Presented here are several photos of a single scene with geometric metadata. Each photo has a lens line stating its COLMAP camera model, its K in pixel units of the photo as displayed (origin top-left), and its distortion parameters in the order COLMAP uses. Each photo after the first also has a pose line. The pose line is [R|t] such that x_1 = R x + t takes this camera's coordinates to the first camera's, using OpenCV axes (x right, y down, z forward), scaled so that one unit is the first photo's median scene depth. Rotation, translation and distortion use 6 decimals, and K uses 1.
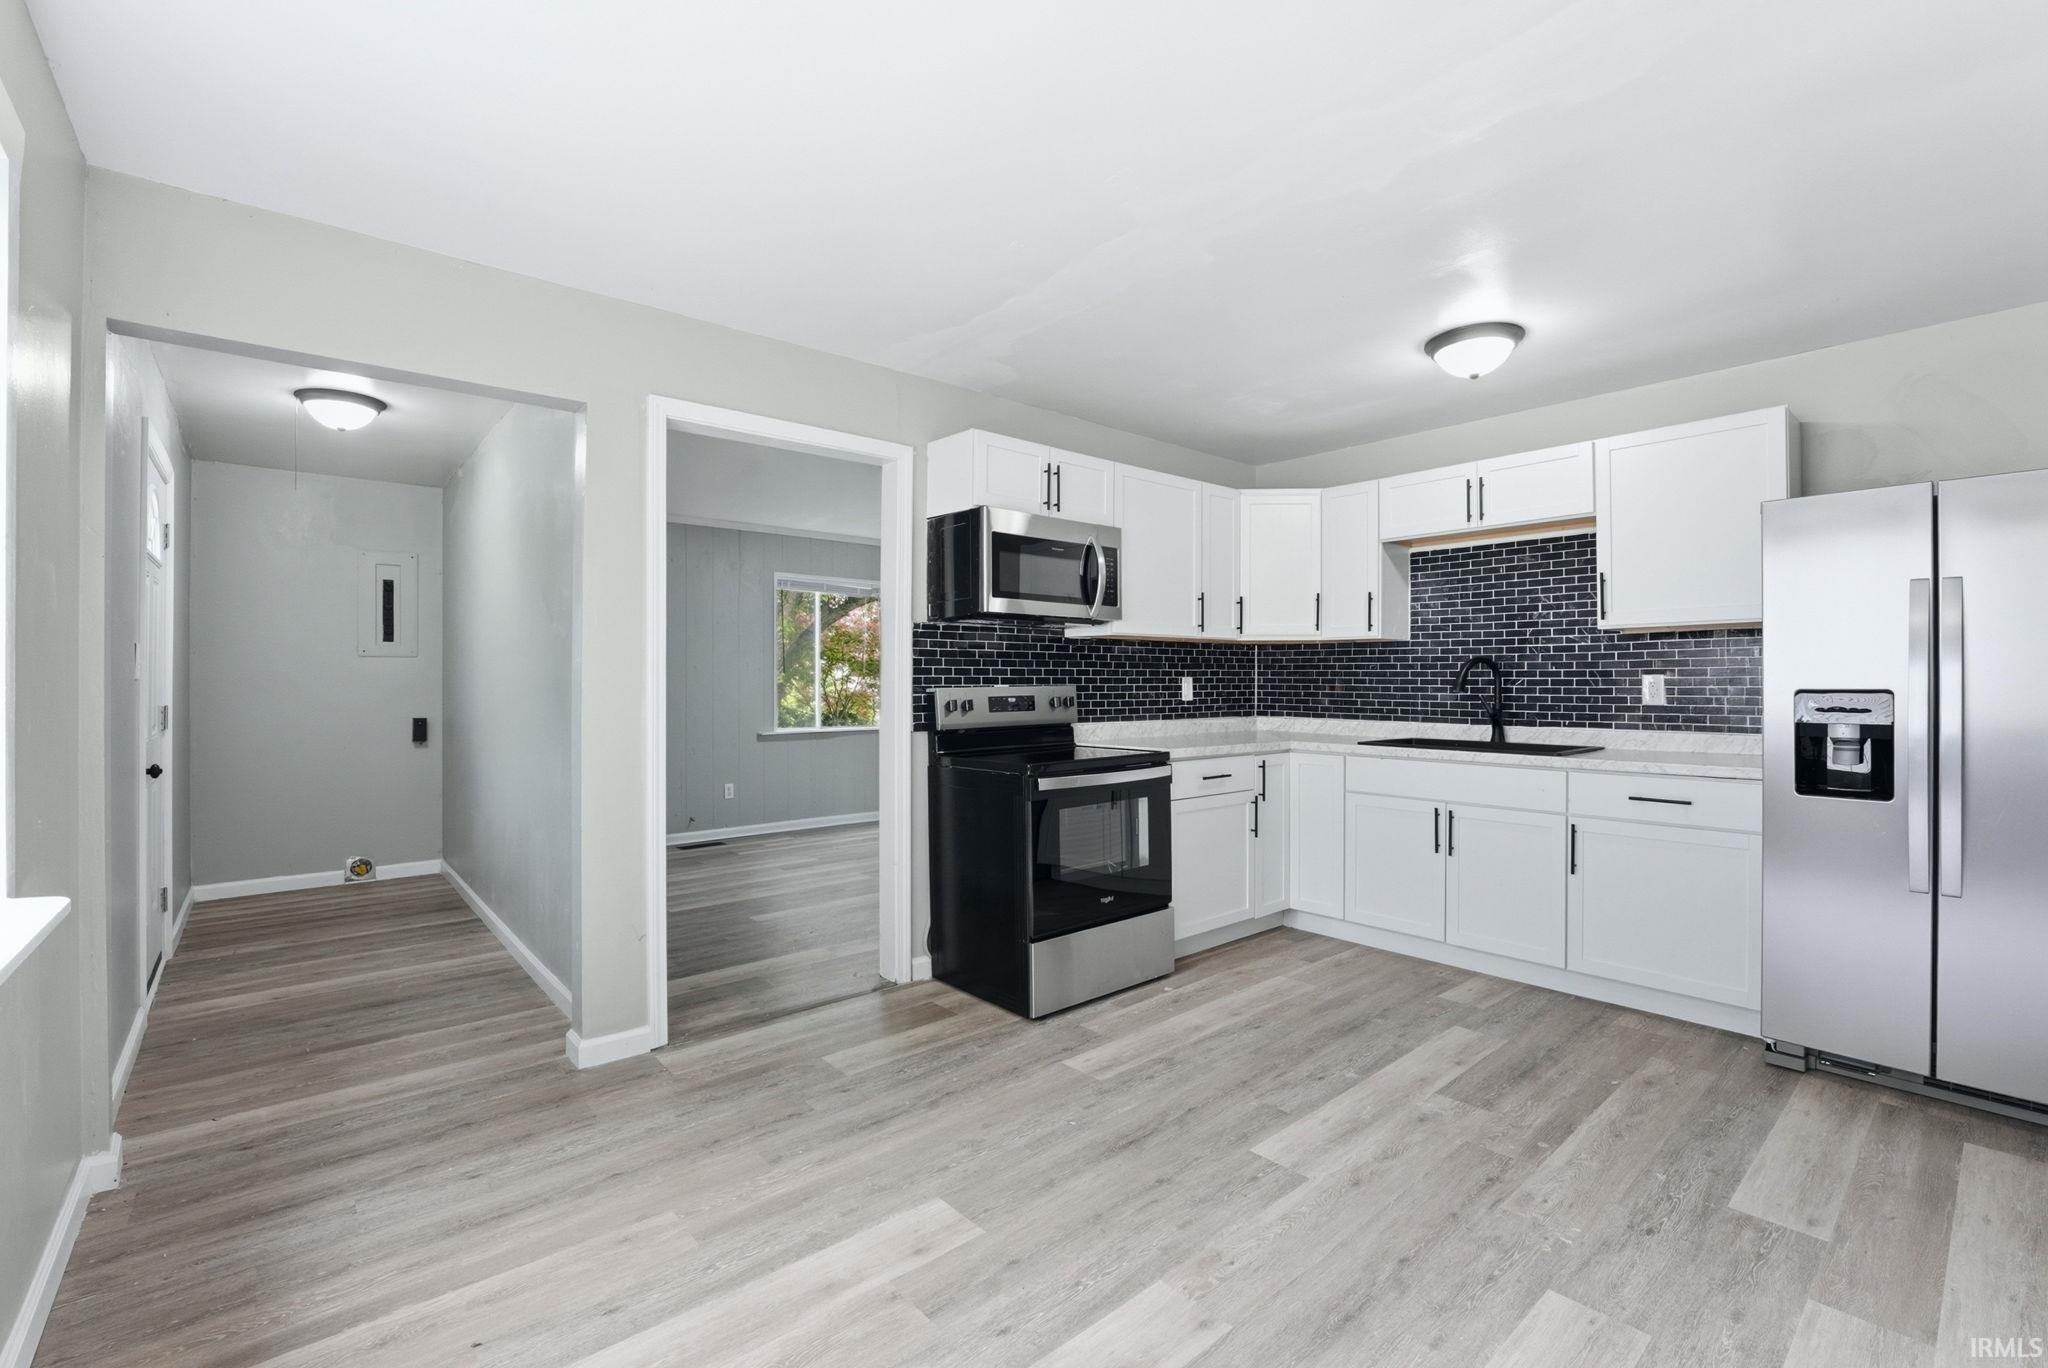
lens RADIAL K [[873.4, 0, 1028.2], [0, 873.4, 680.7], [0, 0, 1]] dist [-0.025399, 0.001888]
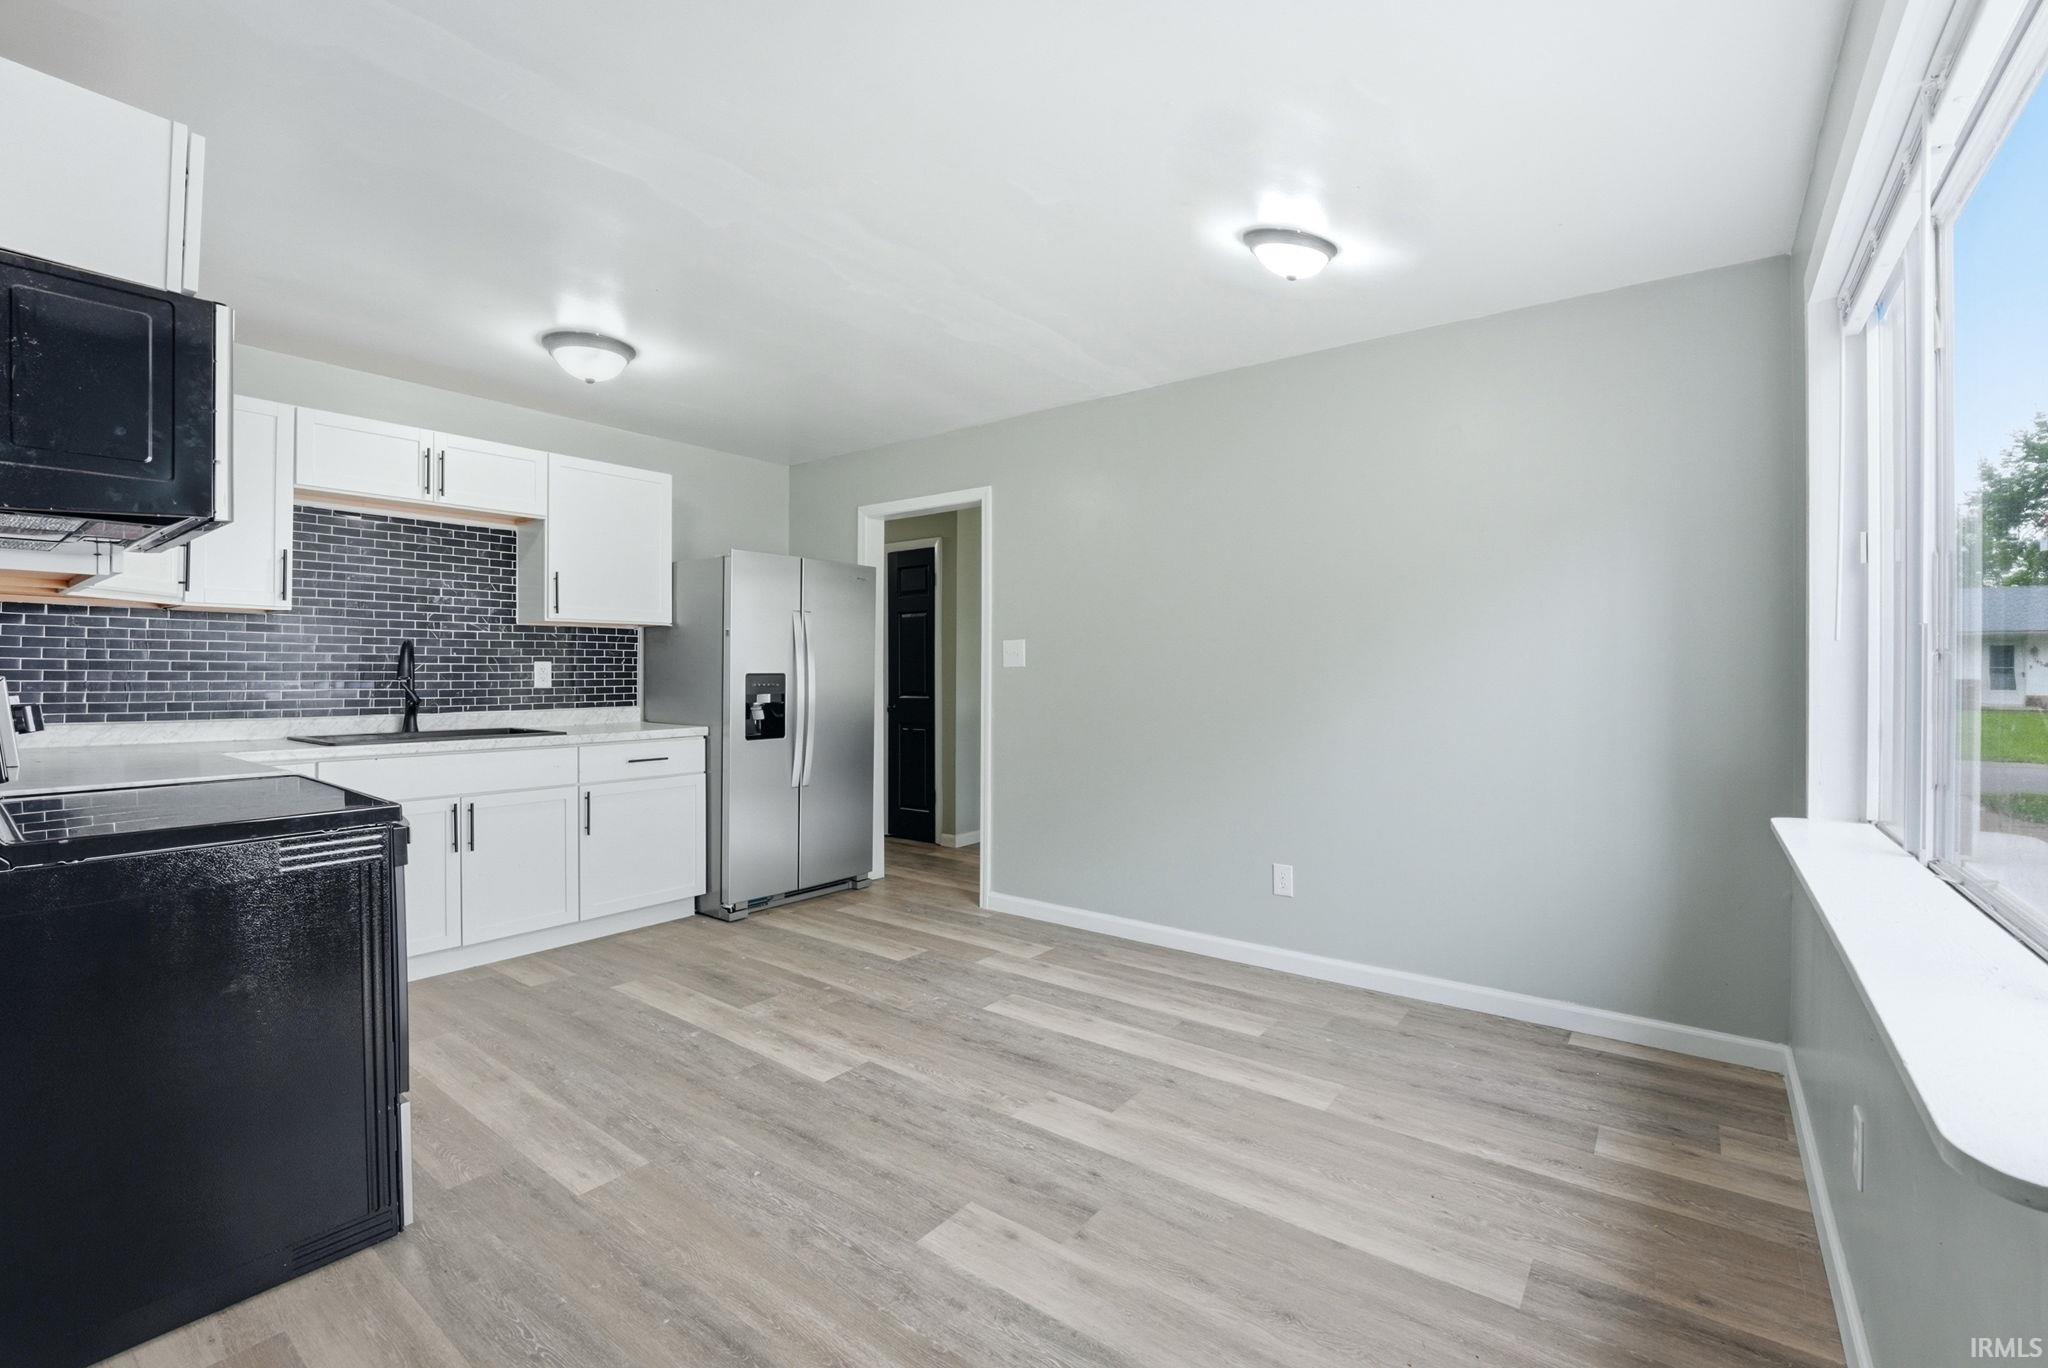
lens RADIAL K [[891.1, 0, 1017.5], [0, 891.1, 670.4], [0, 0, 1]] dist [-0.016060, -0.002797]
pose [[-0.194720, 0.000781, 0.980859, -0.591257], [-0.003015, 0.999994, -0.001394, 0.004612], [-0.980854, -0.003229, -0.194716, 0.624558]]
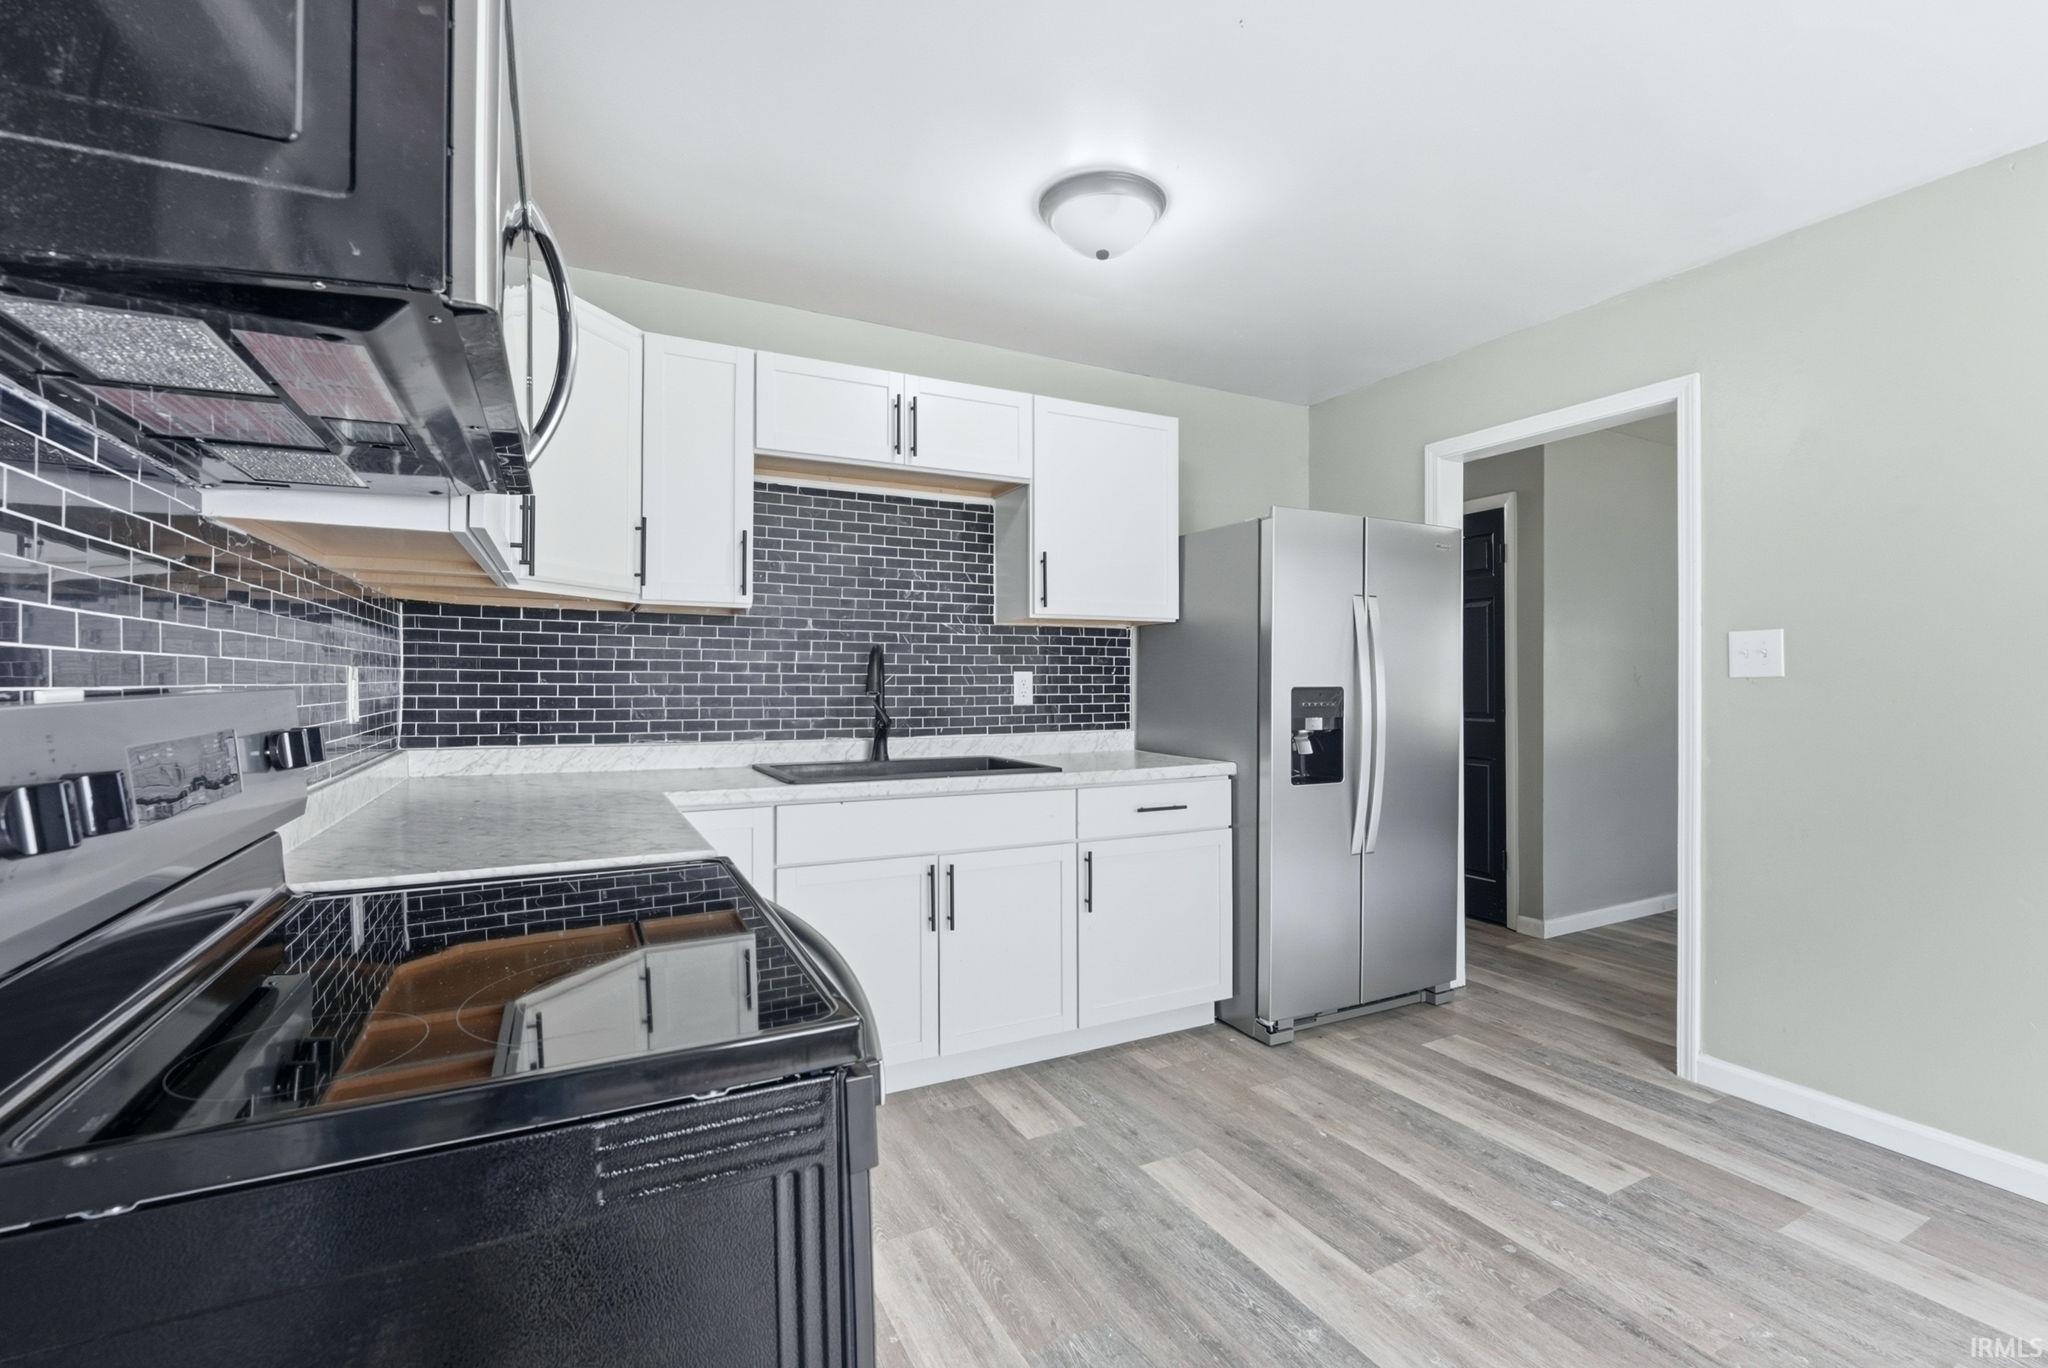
lens RADIAL K [[891.1, 0, 1034.9], [0, 891.1, 689.7], [0, 0, 1]] dist [-0.016060, -0.002797]
pose [[0.229500, -0.007502, 0.973280, -0.196128], [-0.002374, 0.999963, 0.008267, 0.003997], [-0.973306, -0.004208, 0.229474, 0.796203]]
